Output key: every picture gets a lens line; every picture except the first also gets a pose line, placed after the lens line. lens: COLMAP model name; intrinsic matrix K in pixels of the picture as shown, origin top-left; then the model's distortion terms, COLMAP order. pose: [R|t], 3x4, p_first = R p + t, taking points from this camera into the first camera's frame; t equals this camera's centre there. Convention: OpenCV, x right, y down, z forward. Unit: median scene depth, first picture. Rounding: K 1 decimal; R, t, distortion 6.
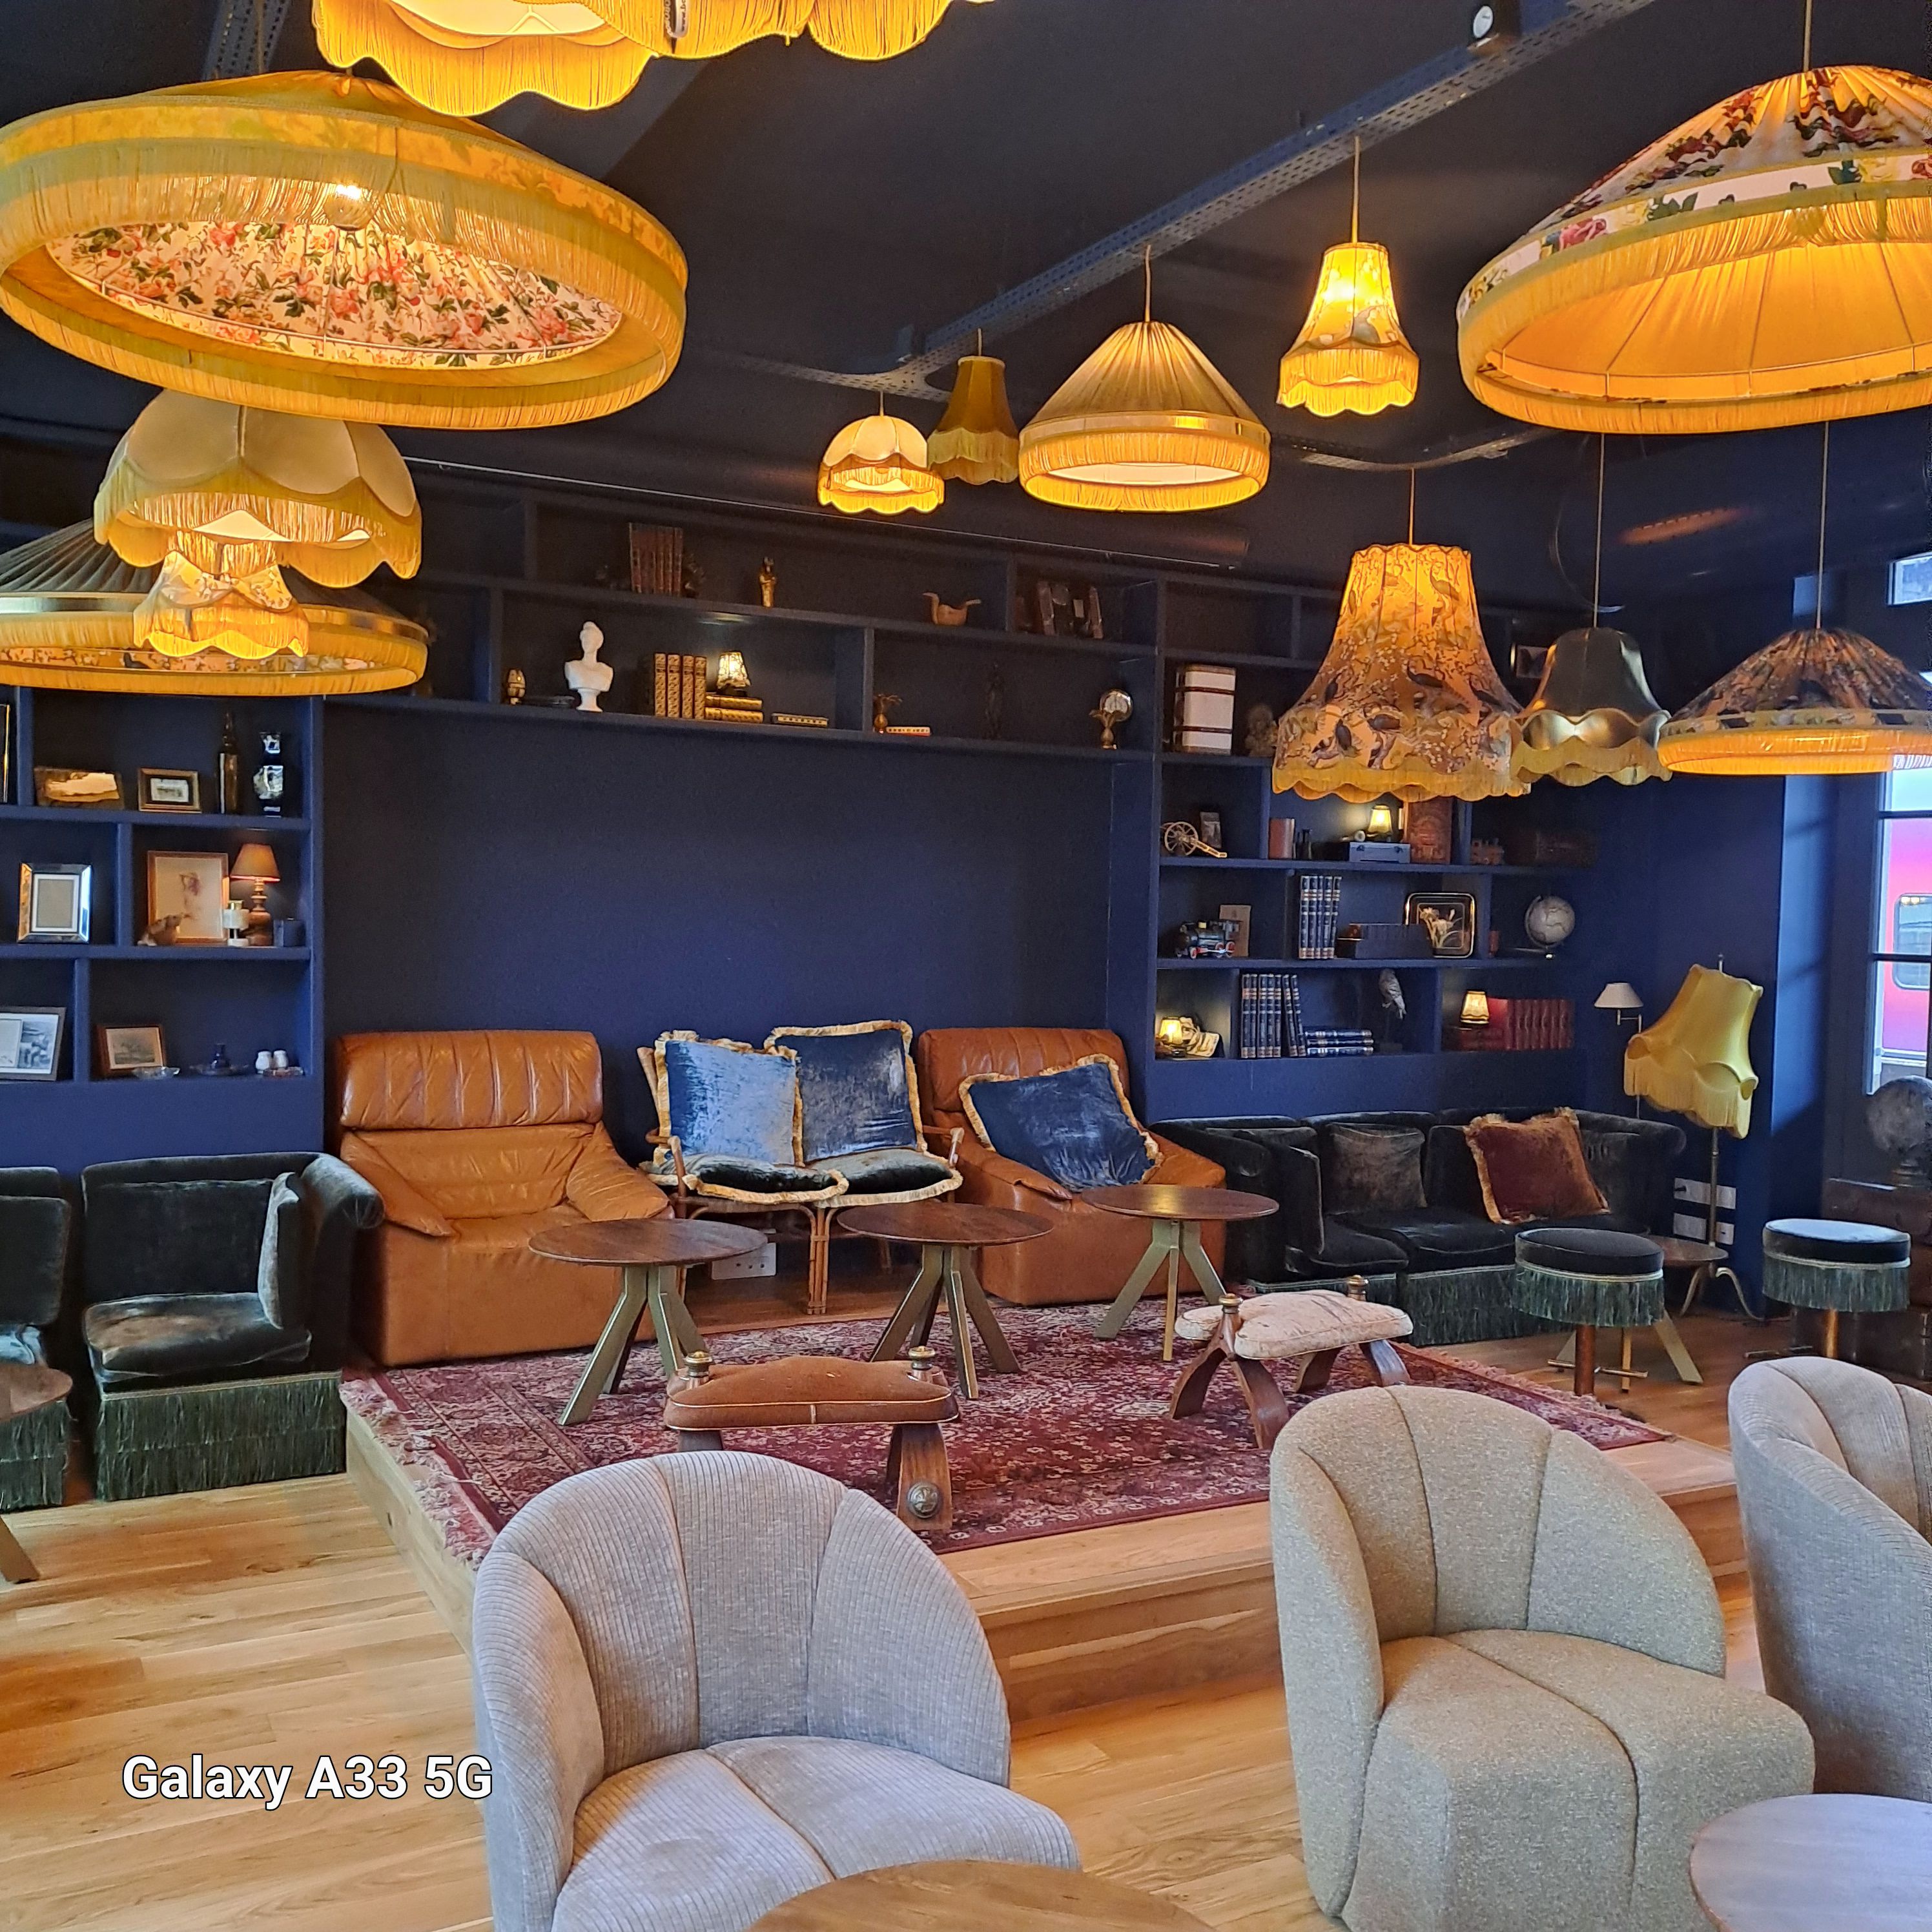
lens RADIAL K [[1869.9, 0, 970.0], [0, 1869.9, 982.5], [0, 0, 1]] dist [0.141400, -0.241285]
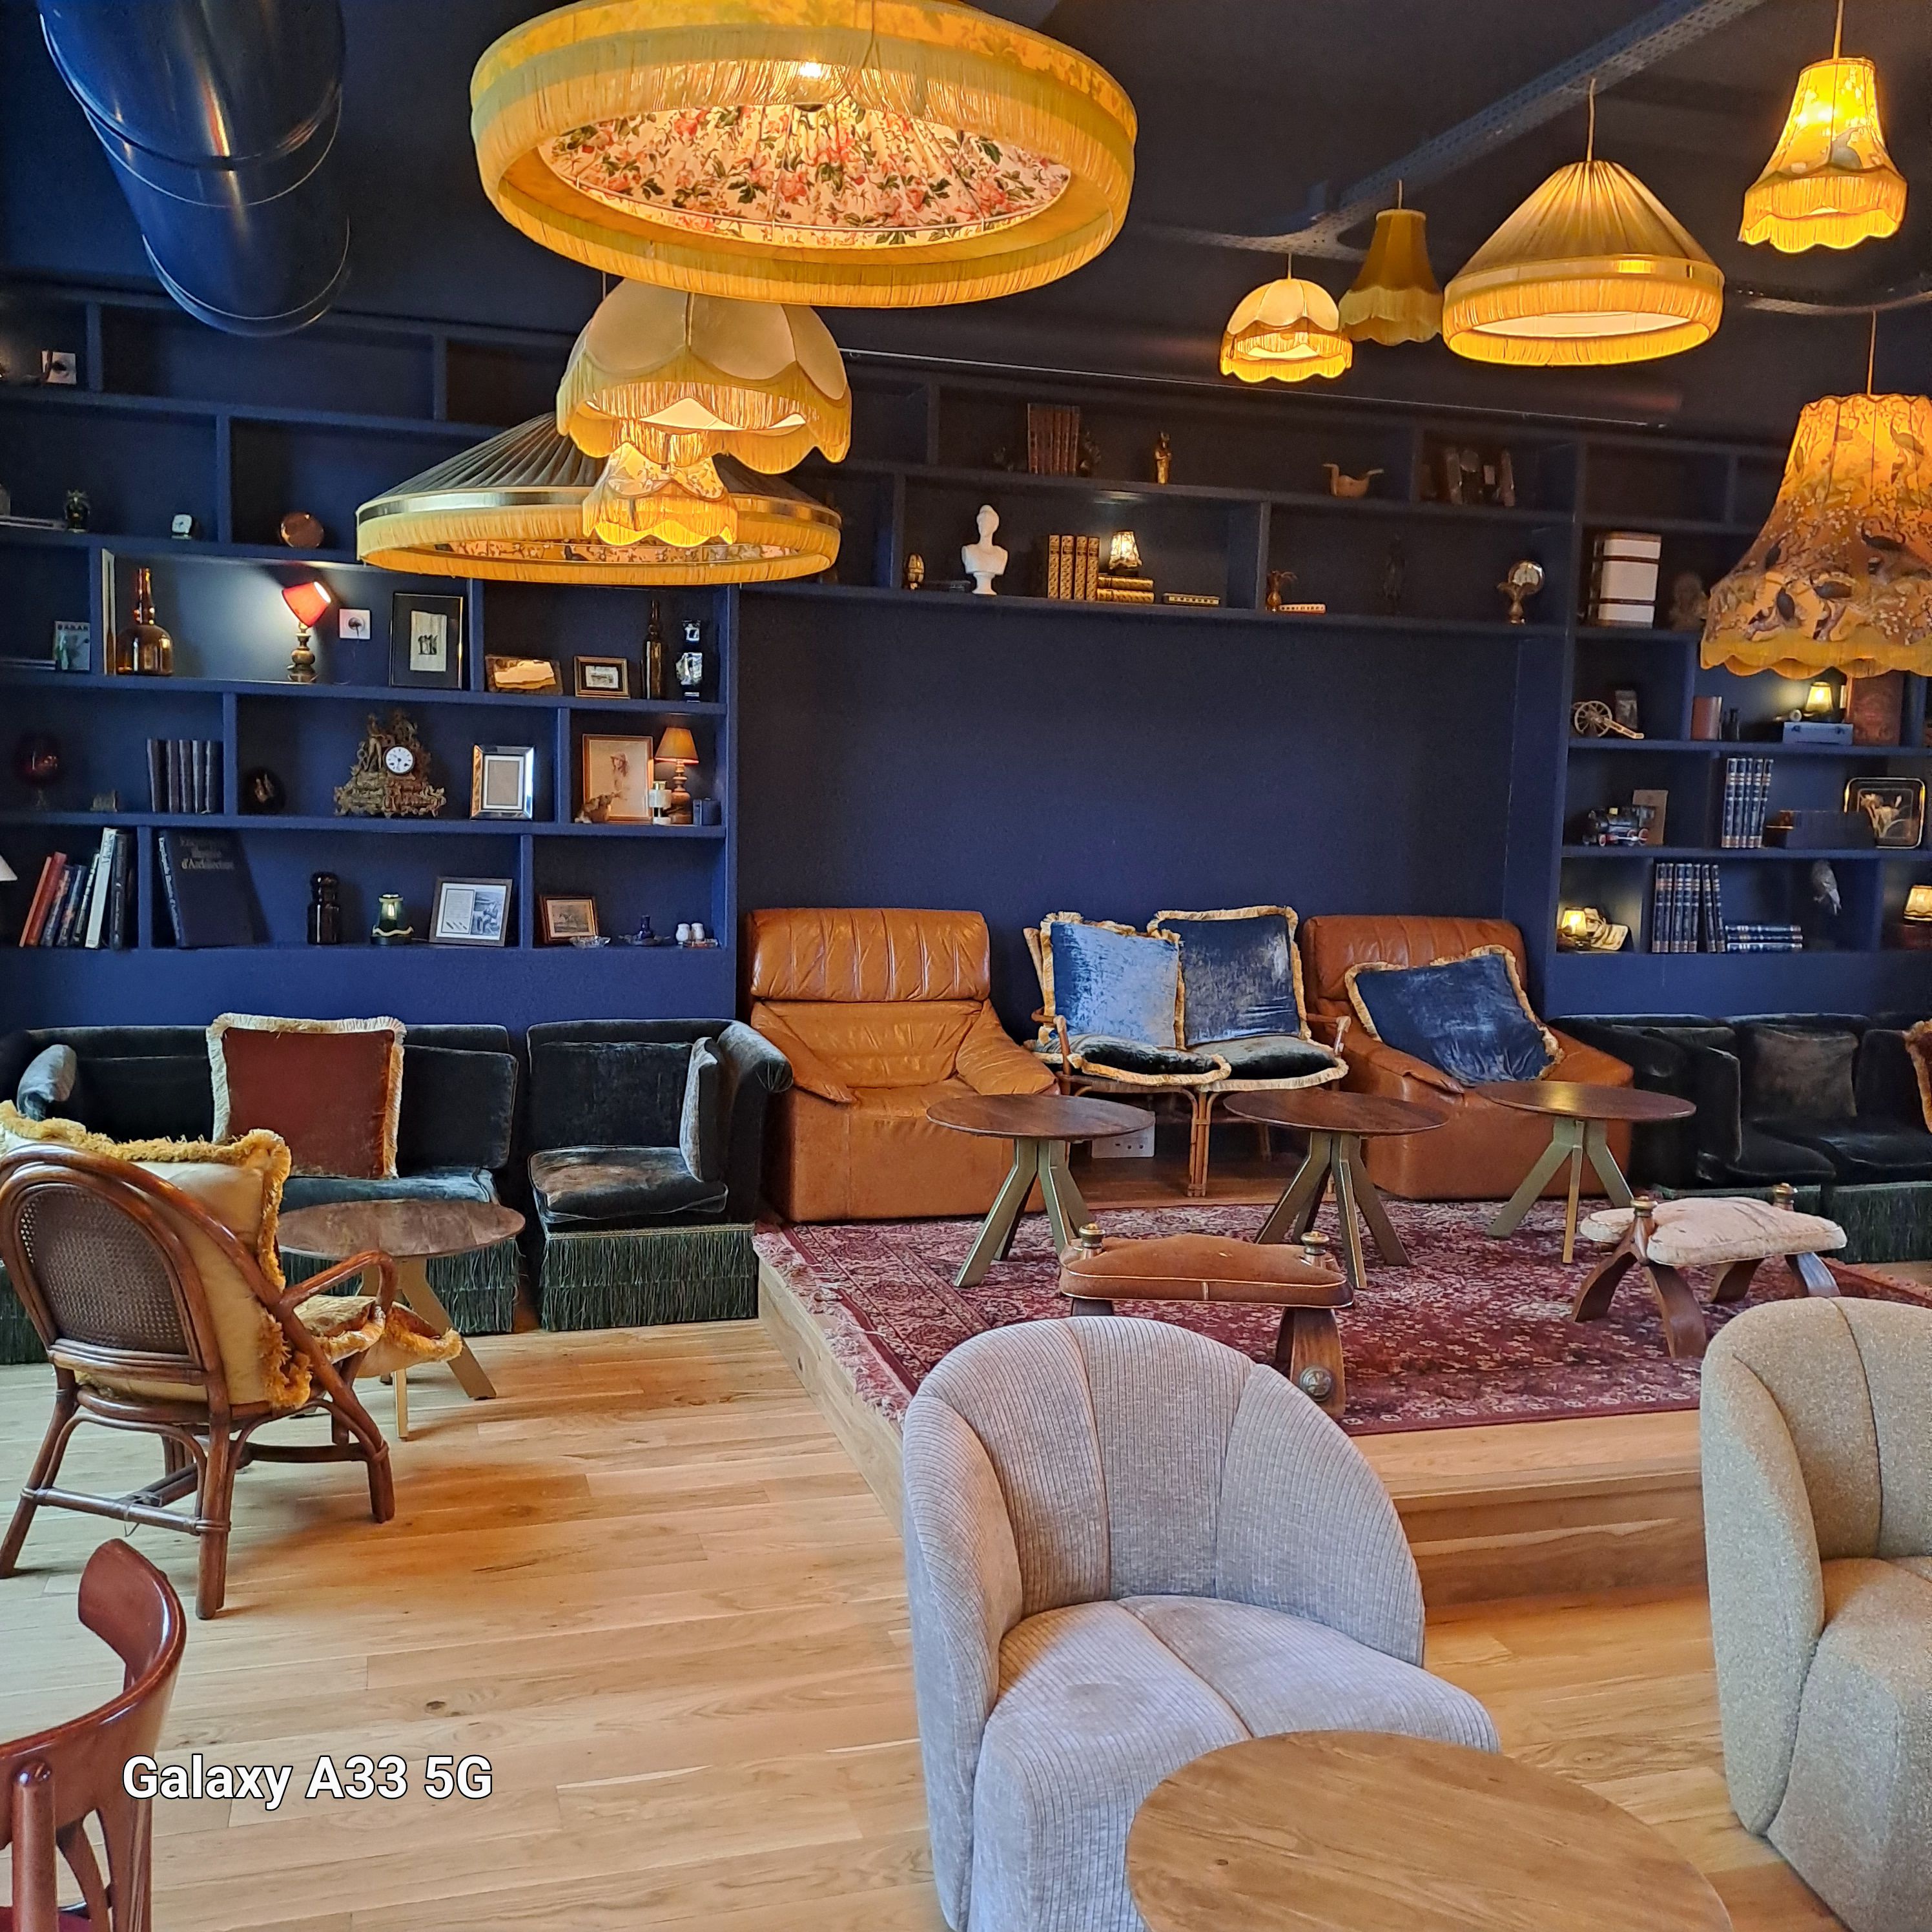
lens RADIAL K [[1866.8, 0, 962.6], [0, 1866.8, 968.5], [0, 0, 1]] dist [0.141300, -0.256667]
pose [[0.980865, 0.024018, -0.193200, -0.014555], [-0.014022, 0.998499, 0.052940, 0.003600], [0.194182, -0.049218, 0.979730, -0.001125]]
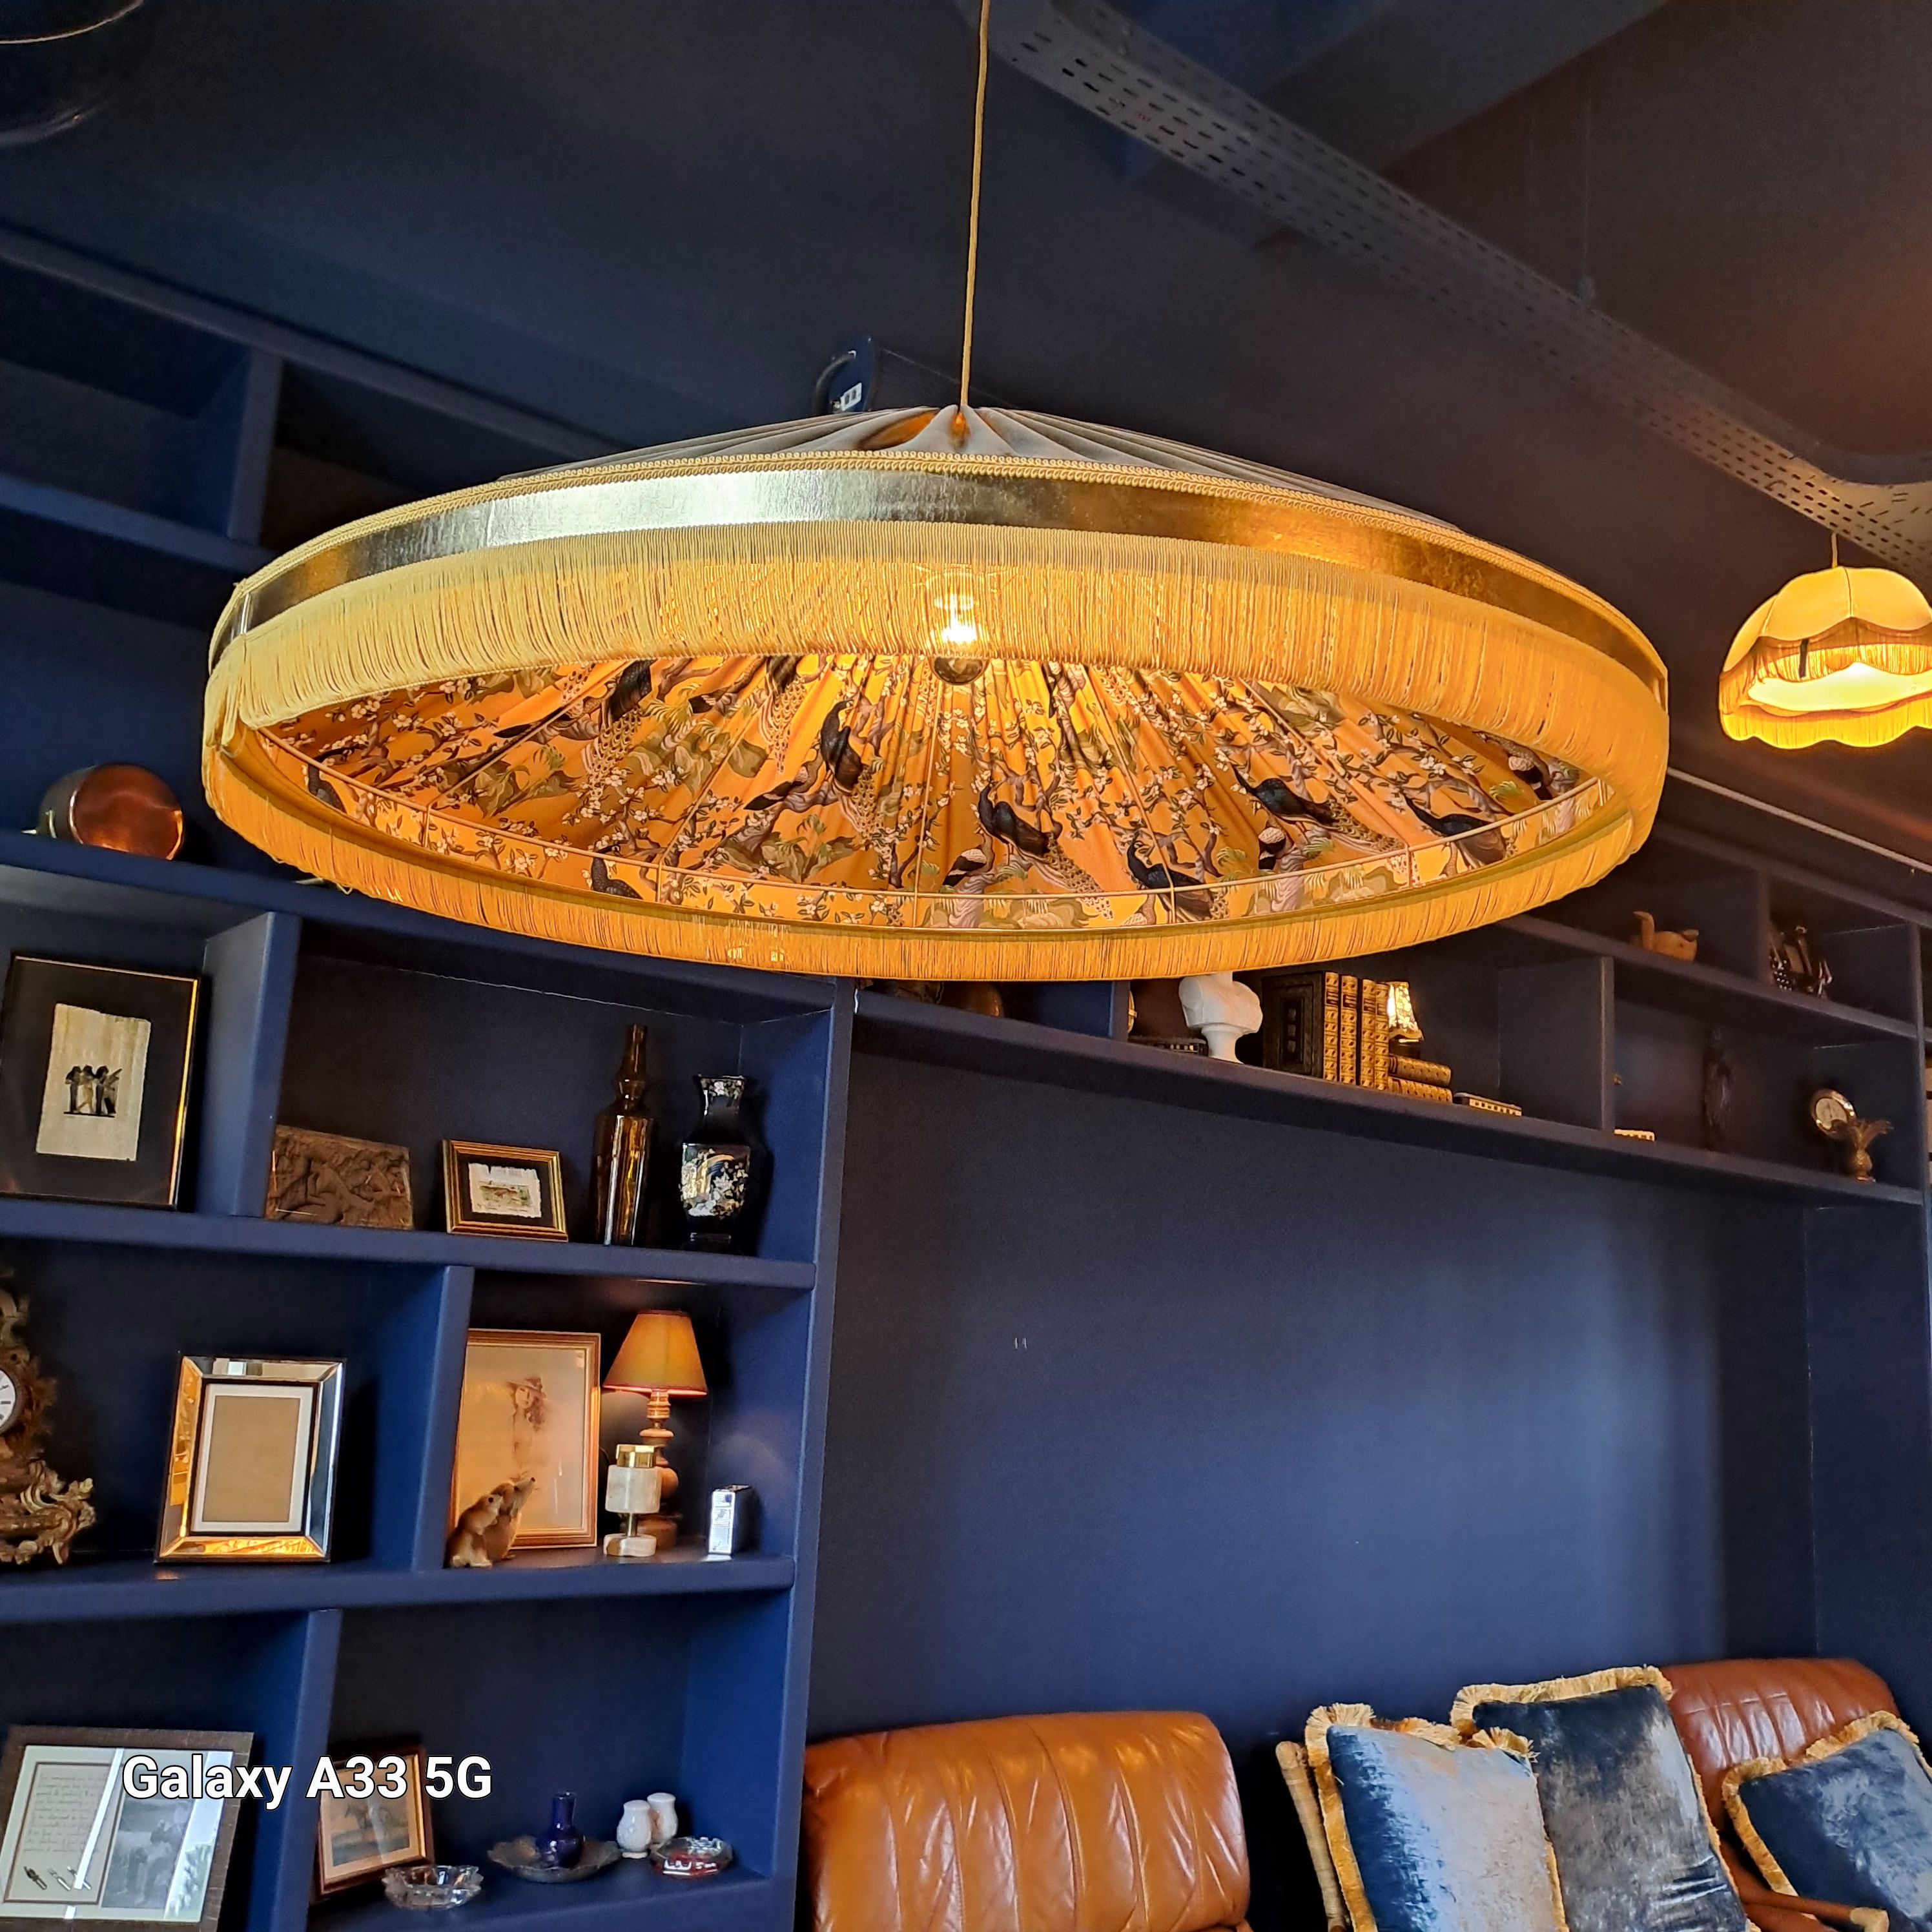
lens RADIAL K [[1897.1, 0, 1004.9], [0, 1897.1, 973.4], [0, 0, 1]] dist [0.111657, -0.178915]
pose [[0.984070, 0.060335, 0.167231, -0.377556], [-0.019770, 0.971955, -0.234334, -0.046426], [-0.176679, 0.227295, 0.957665, 0.526120]]
